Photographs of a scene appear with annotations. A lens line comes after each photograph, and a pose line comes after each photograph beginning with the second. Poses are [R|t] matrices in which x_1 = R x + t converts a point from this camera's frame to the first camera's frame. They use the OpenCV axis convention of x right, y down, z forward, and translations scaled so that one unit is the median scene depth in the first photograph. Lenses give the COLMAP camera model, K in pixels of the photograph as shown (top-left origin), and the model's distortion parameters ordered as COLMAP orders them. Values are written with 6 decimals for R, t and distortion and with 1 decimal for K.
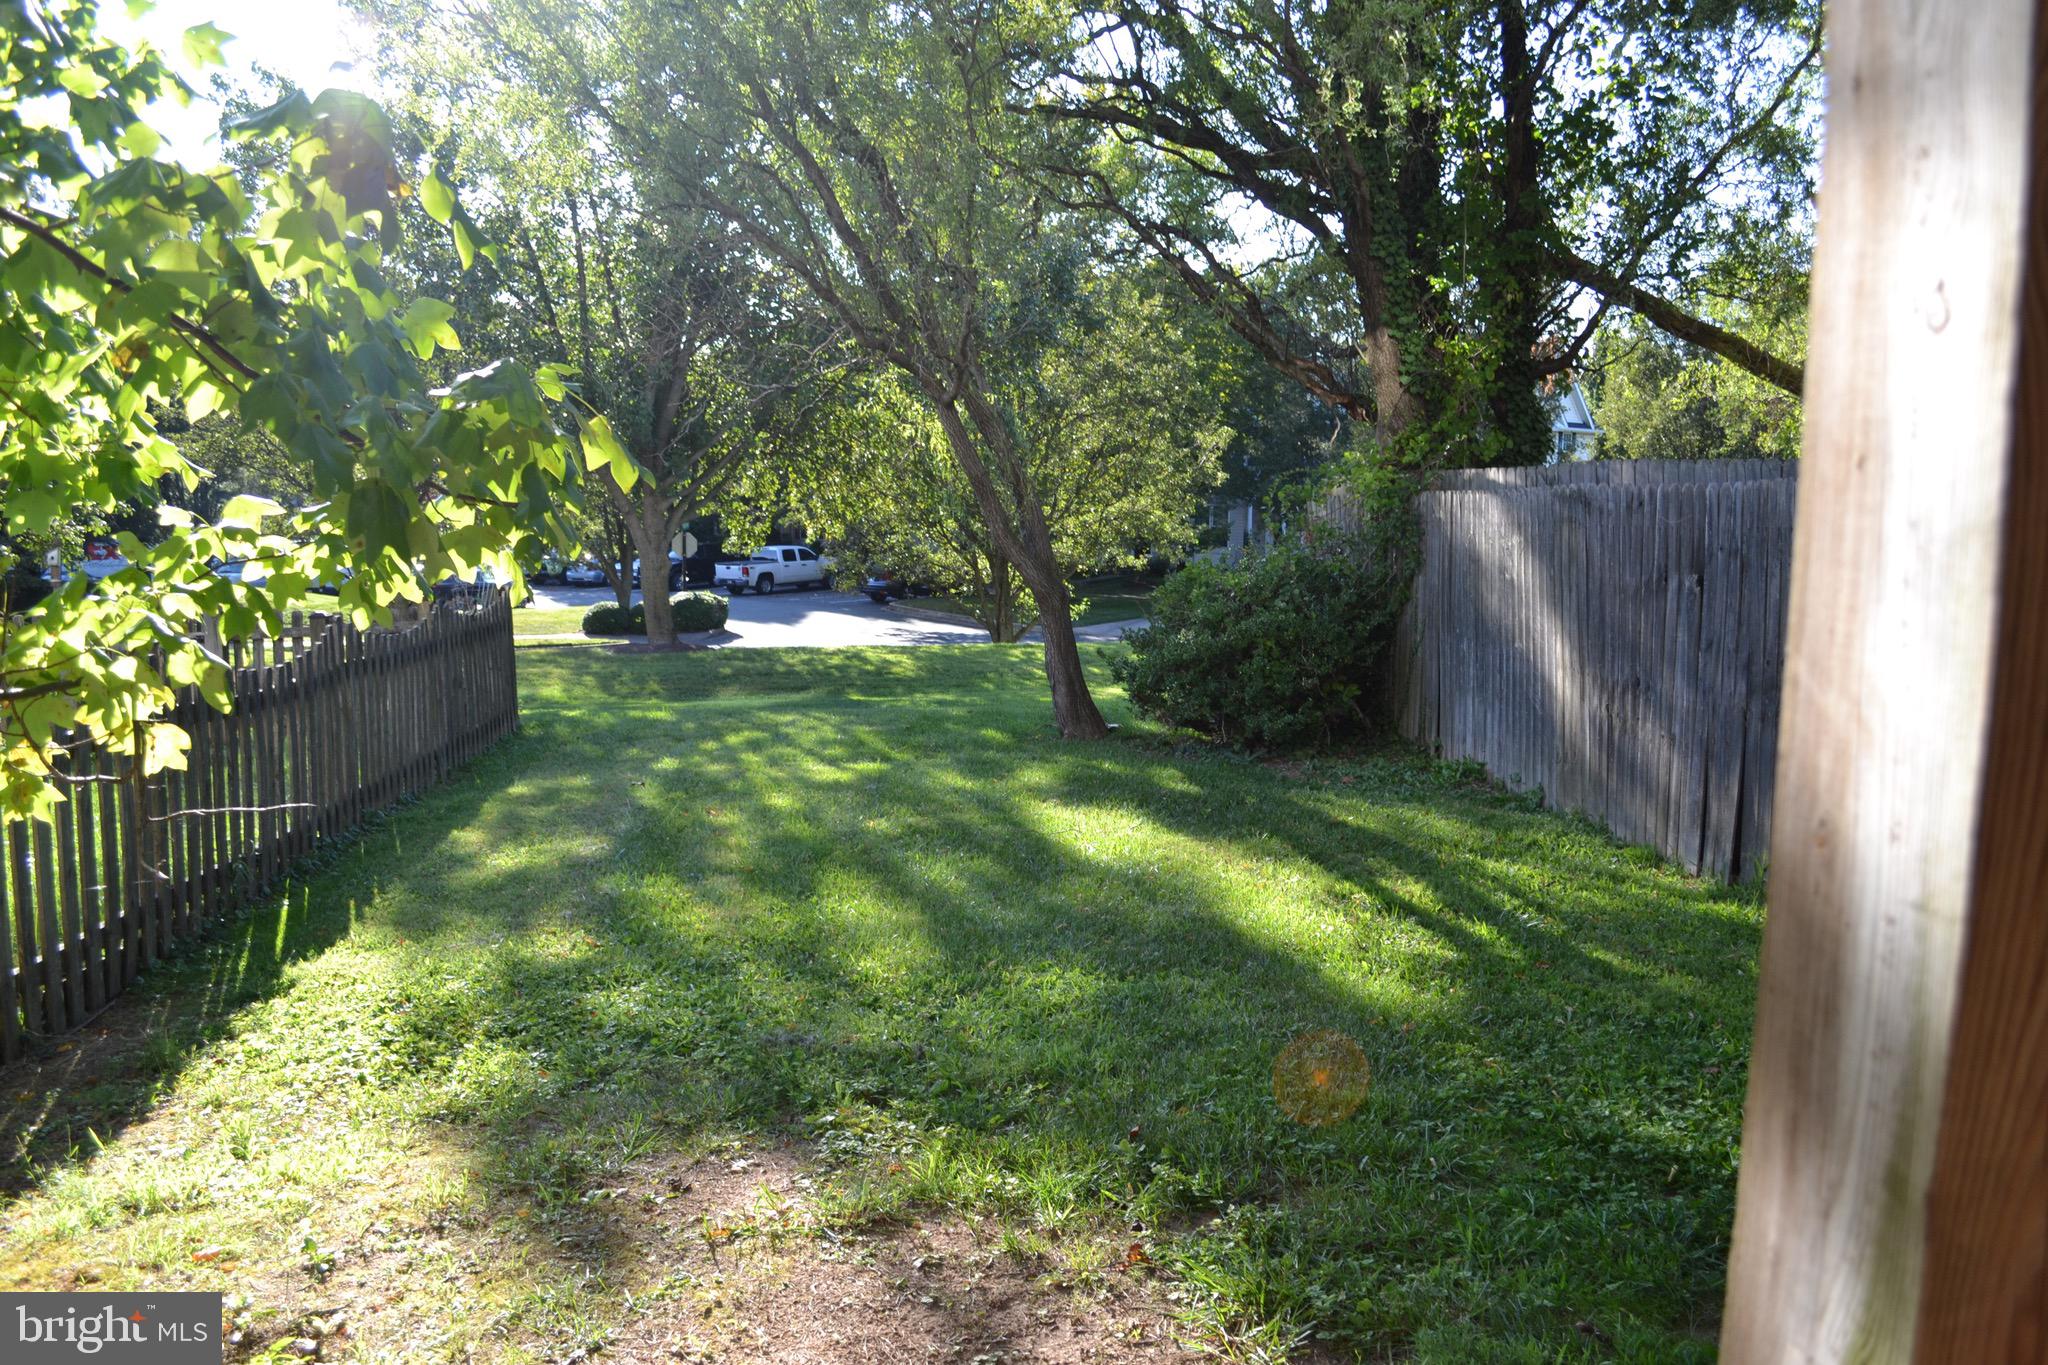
lens RADIAL K [[1616.8, 0, 1024.0], [0, 1616.8, 682.5], [0, 0, 1]] dist [-0.082742, 0.000755]
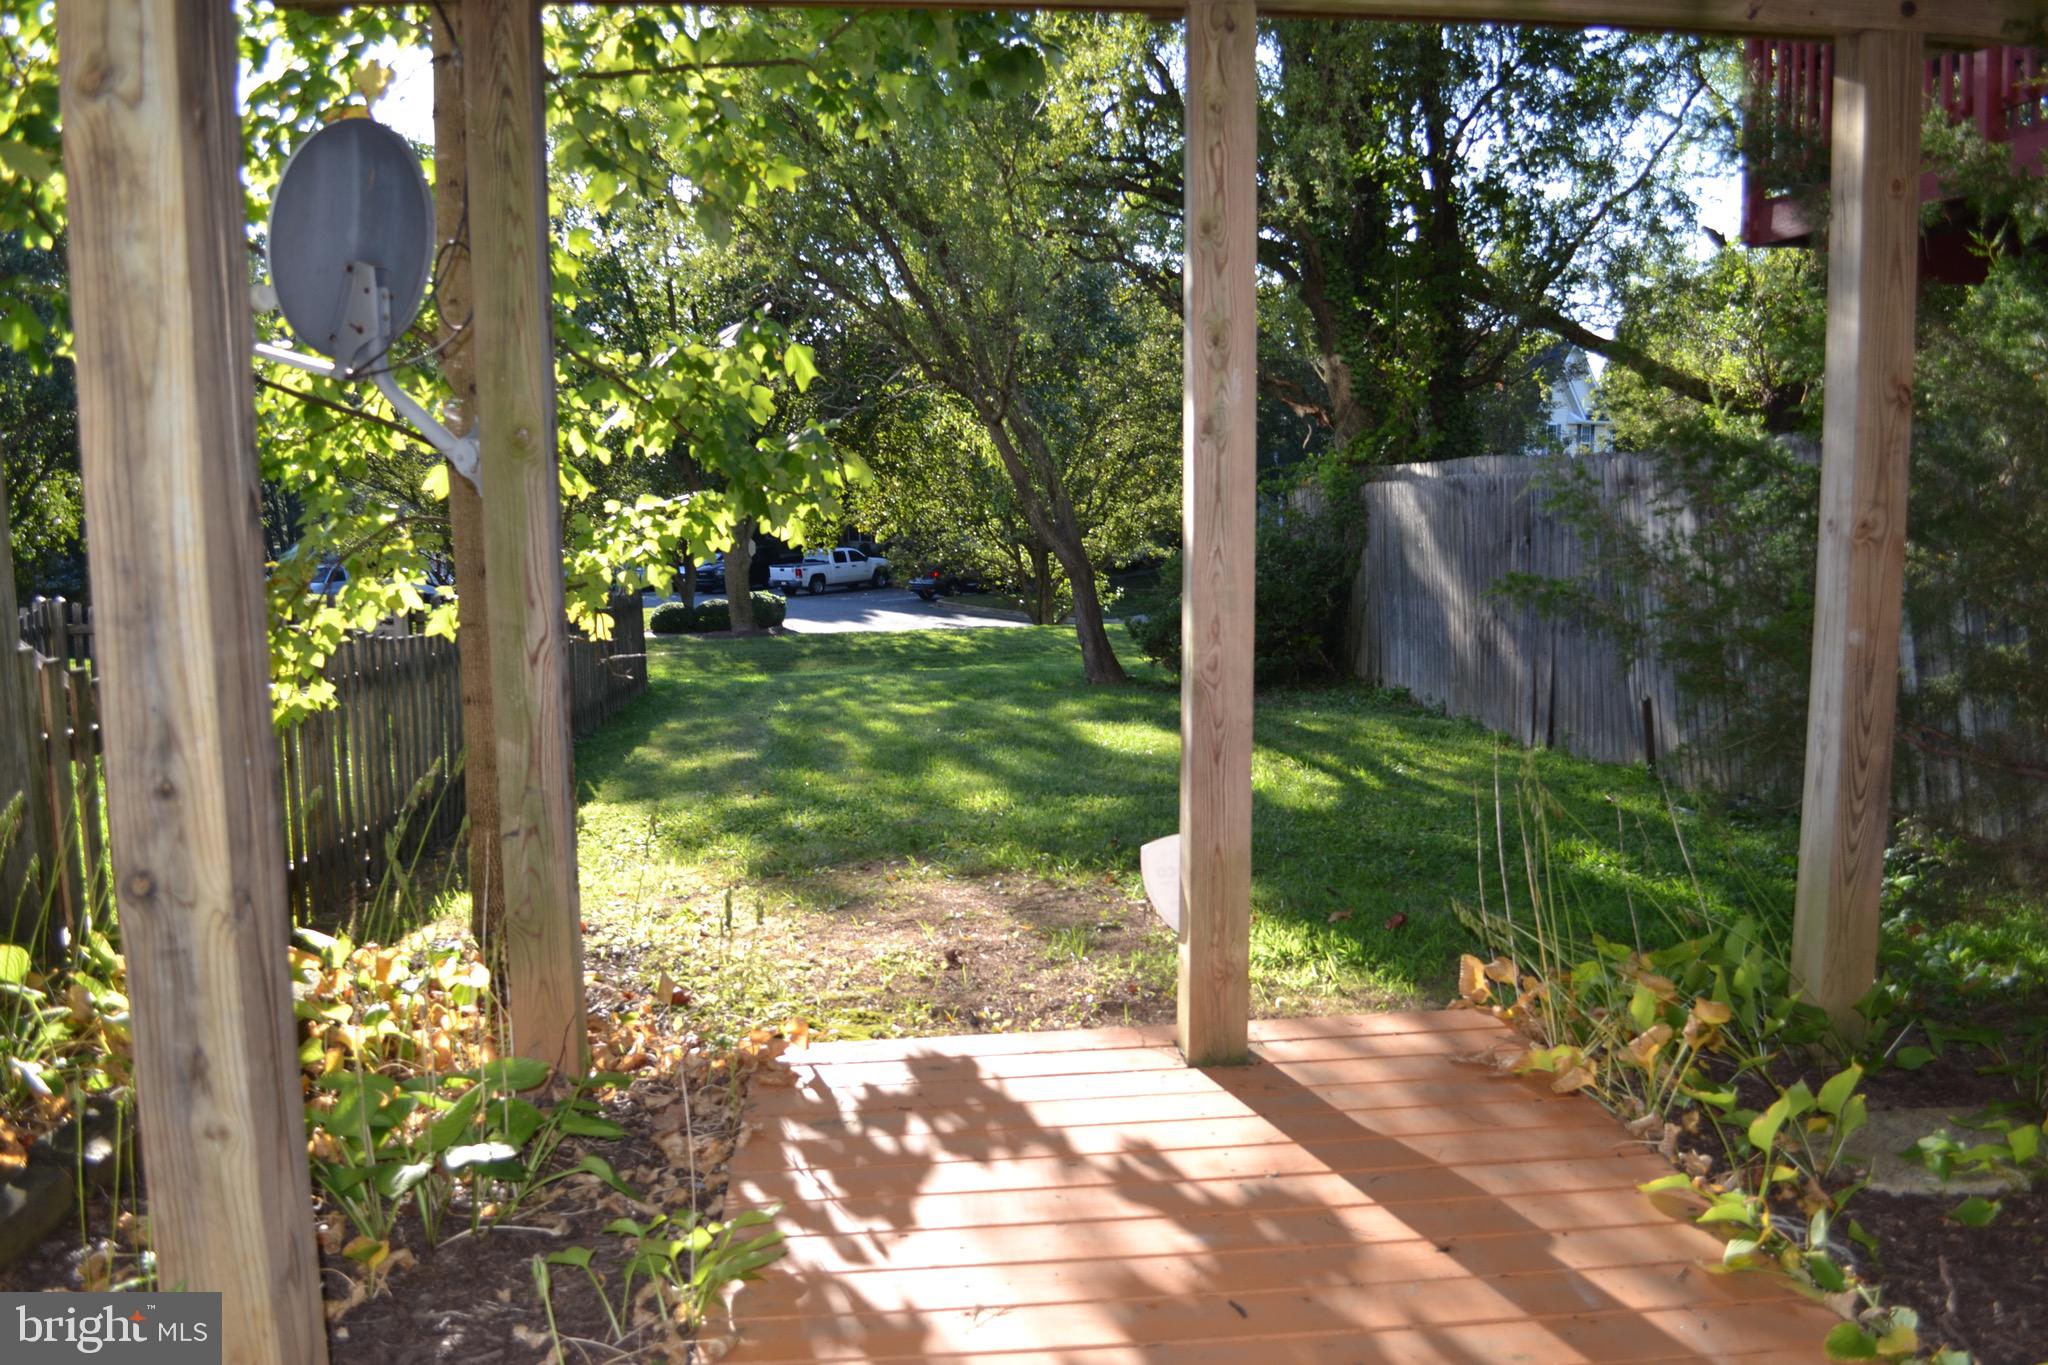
lens RADIAL K [[1605.0, 0, 1055.4], [0, 1605.0, 688.6], [0, 0, 1]] dist [-0.002779, -0.000484]
pose [[0.999797, -0.018454, -0.008132, 0.003384], [0.018487, 0.999821, 0.004011, 0.020334], [0.008056, -0.004160, 0.999959, -0.163057]]
